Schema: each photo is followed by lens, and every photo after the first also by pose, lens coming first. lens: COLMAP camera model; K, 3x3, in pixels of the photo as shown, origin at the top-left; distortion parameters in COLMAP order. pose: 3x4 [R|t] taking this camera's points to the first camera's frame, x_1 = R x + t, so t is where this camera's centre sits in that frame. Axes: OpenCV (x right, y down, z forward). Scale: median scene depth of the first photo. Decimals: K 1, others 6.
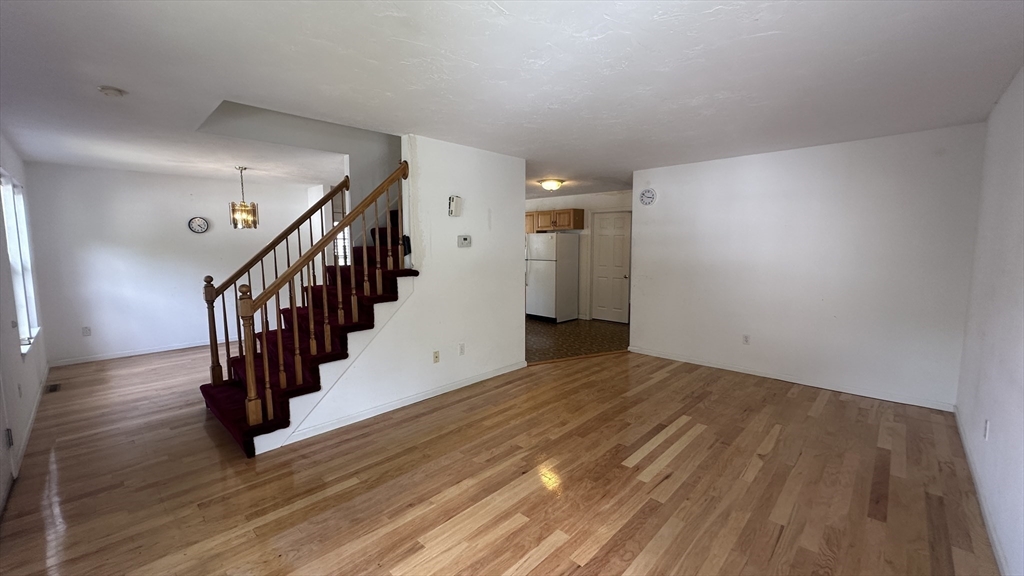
lens RADIAL K [[408.7, 0, 511.5], [0, 408.7, 287.1], [0, 0, 1]] dist [-0.003921, 0.000812]
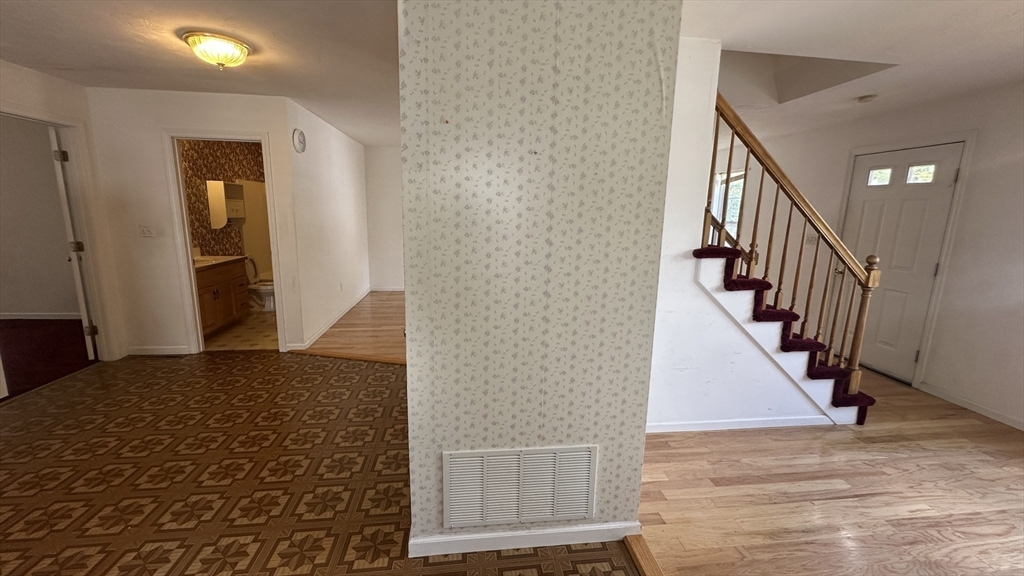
lens RADIAL K [[408.7, 0, 511.5], [0, 408.7, 287.1], [0, 0, 1]] dist [-0.003921, 0.000812]
pose [[-0.771919, -0.130535, 0.622175, -0.759014], [0.045474, 0.964847, 0.258847, -0.216859], [-0.634093, 0.228101, -0.738848, 2.177734]]
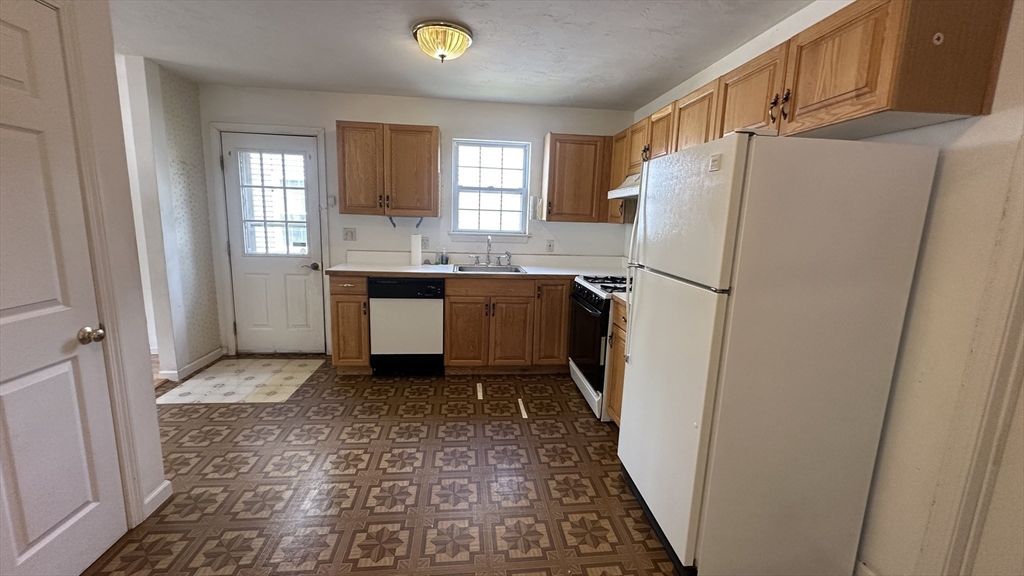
lens RADIAL K [[408.7, 0, 511.5], [0, 408.7, 287.1], [0, 0, 1]] dist [-0.003921, 0.000812]
pose [[0.765347, 0.138472, -0.628546, 0.341766], [-0.103549, 0.990352, 0.092092, -0.166200], [0.635234, -0.005397, 0.772301, 1.809487]]
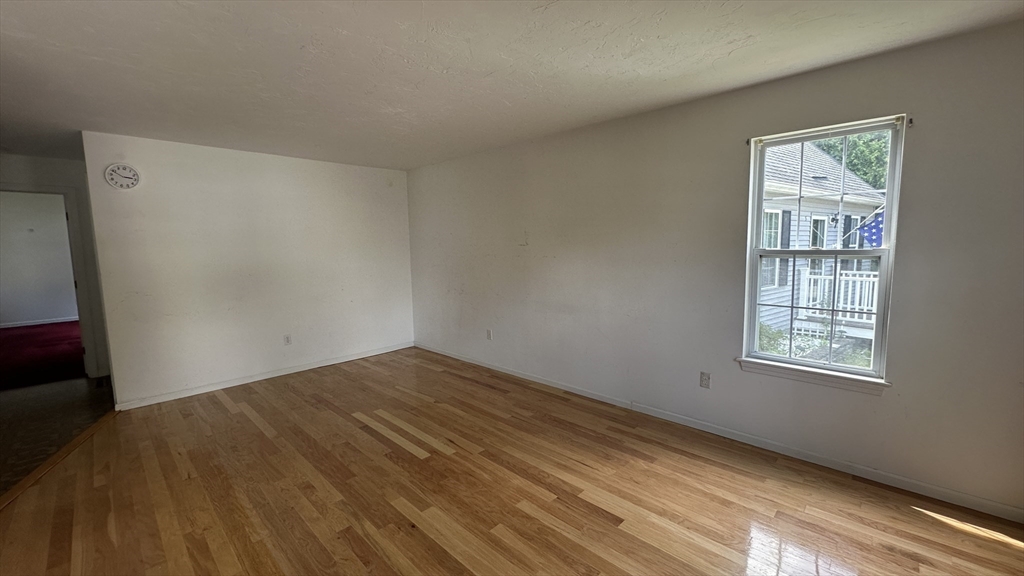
lens RADIAL K [[408.7, 0, 511.5], [0, 408.7, 287.1], [0, 0, 1]] dist [-0.003921, 0.000812]
pose [[0.005965, -0.102737, 0.994691, -0.561005], [0.118578, 0.987763, 0.101311, -0.049861], [-0.992927, 0.117344, 0.018074, 0.584980]]
